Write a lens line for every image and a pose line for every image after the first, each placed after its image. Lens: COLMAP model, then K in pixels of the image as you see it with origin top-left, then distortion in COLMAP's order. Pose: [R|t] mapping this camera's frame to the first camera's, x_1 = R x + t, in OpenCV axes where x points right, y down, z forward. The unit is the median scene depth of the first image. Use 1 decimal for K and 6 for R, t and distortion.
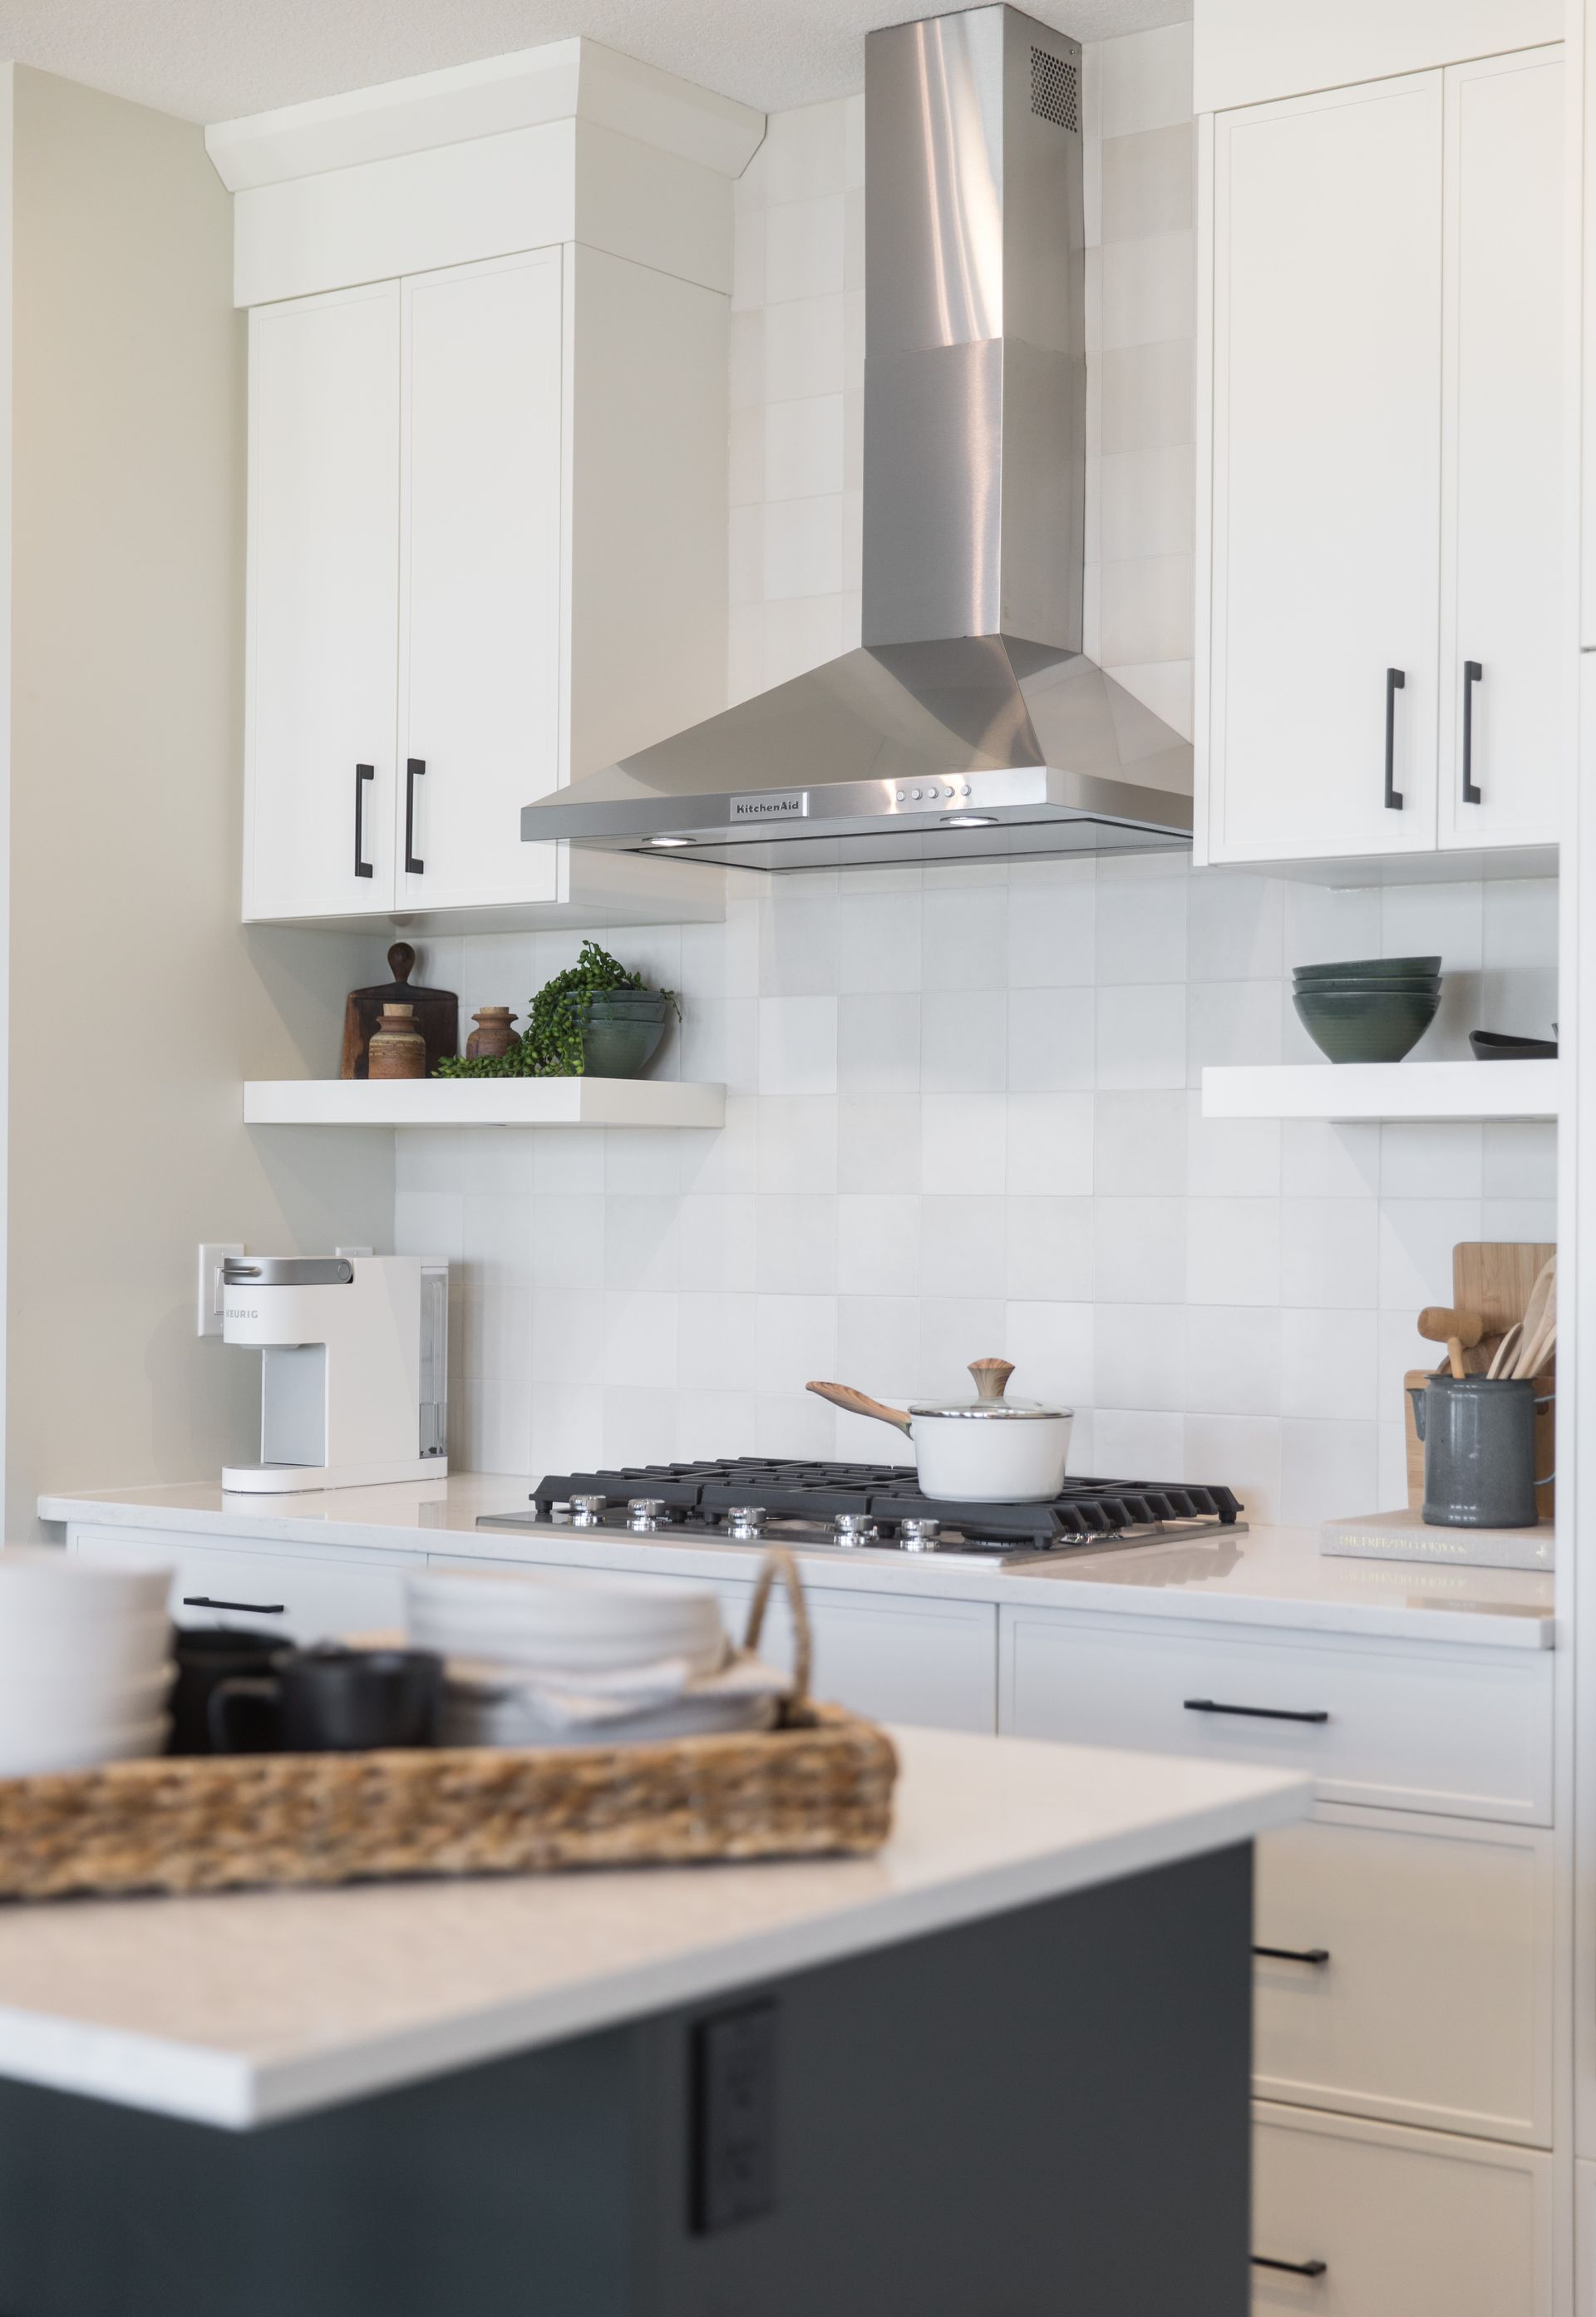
lens RADIAL K [[3445.8, 0, 812.2], [0, 3445.8, 1172.8], [0, 0, 1]] dist [-0.000076, 0.000000]
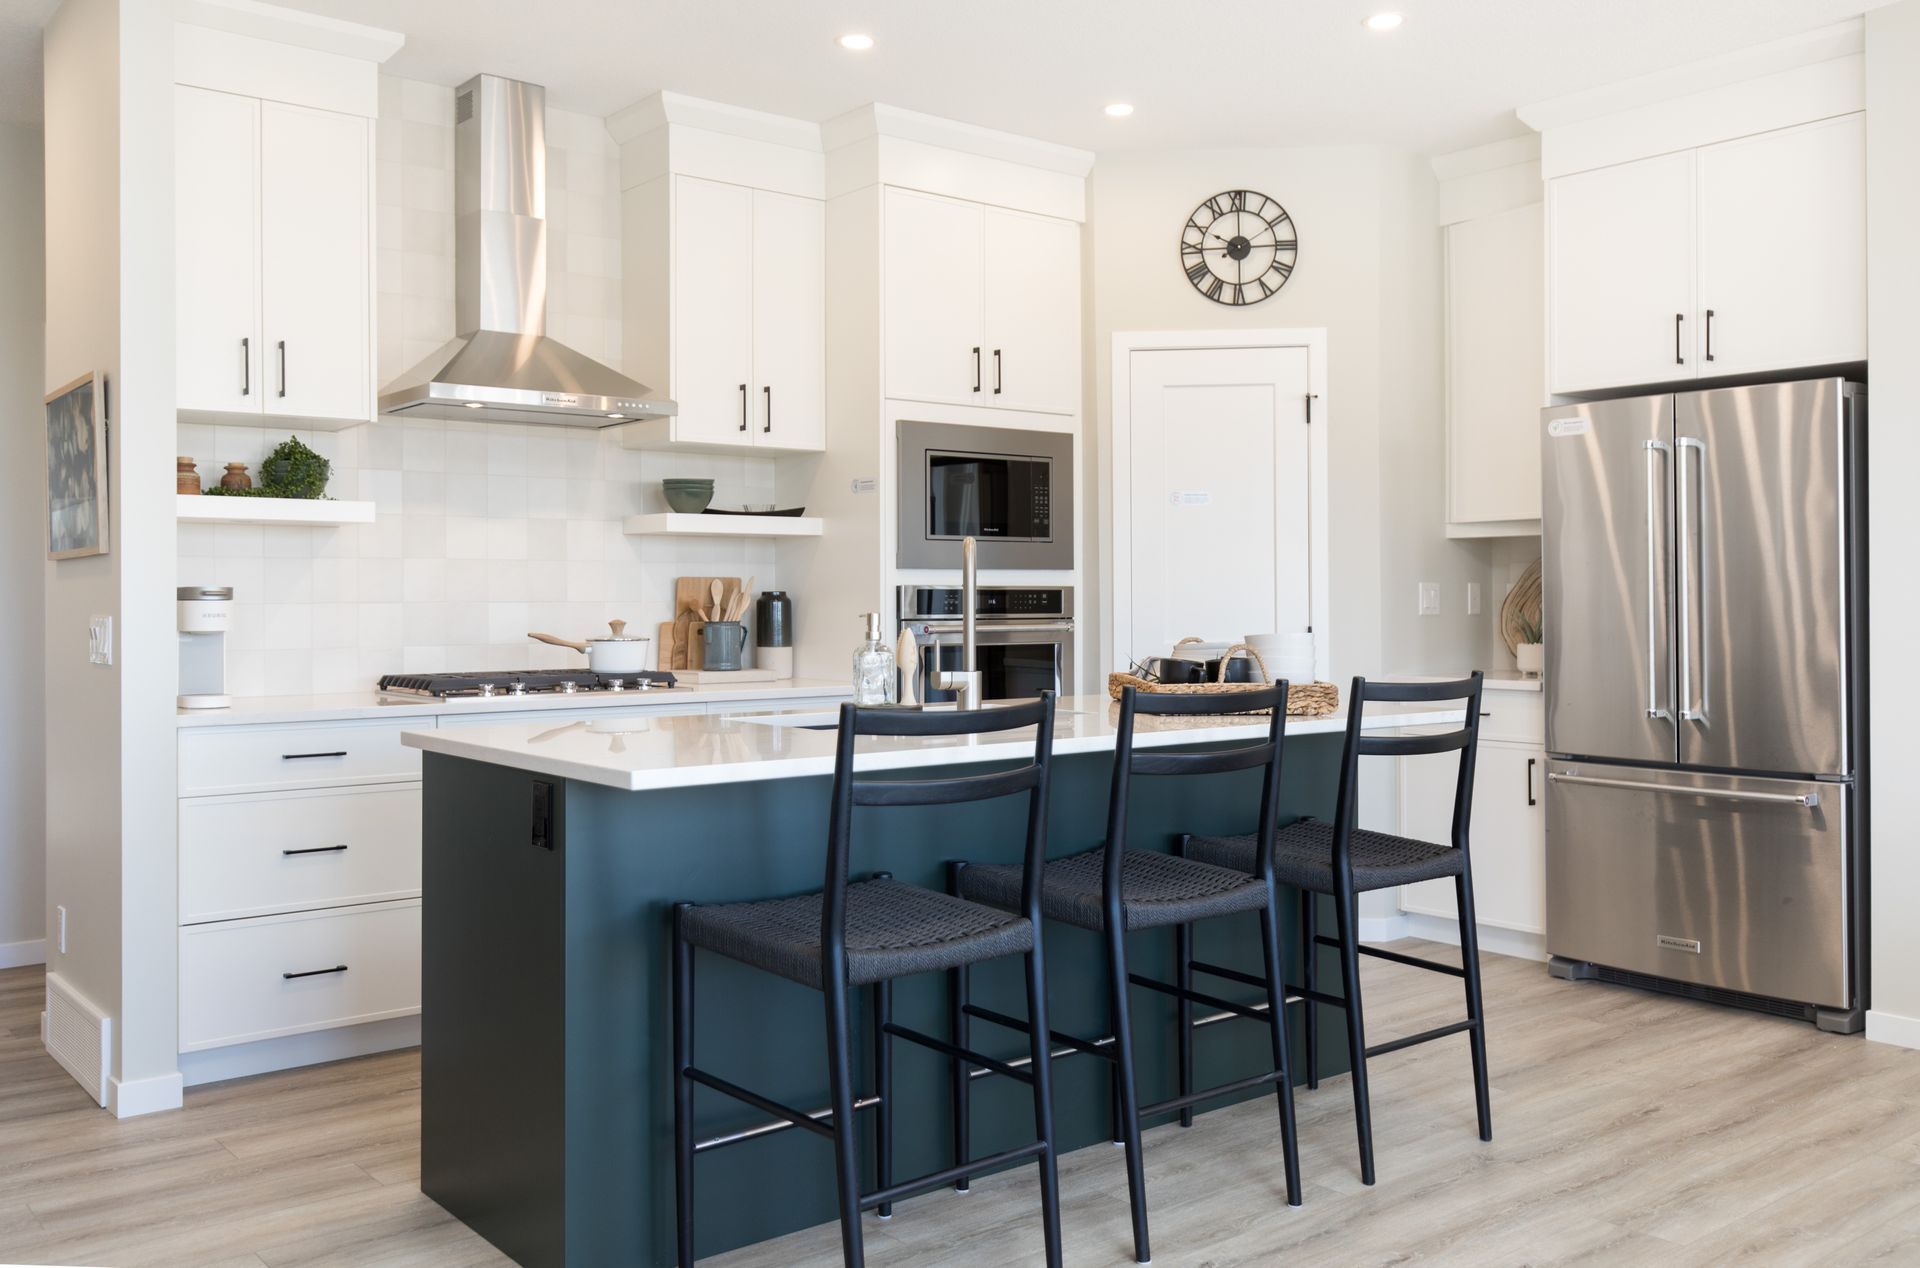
lens RADIAL K [[1653.4, 0, 937.1], [0, 1653.4, 600.8], [0, 0, 1]] dist [-0.000363, 0.001962]
pose [[0.275004, -0.005824, 0.961425, -1.012040], [-0.001922, 0.999976, 0.006607, 0.028162], [-0.961441, -0.003665, 0.274987, 0.379674]]
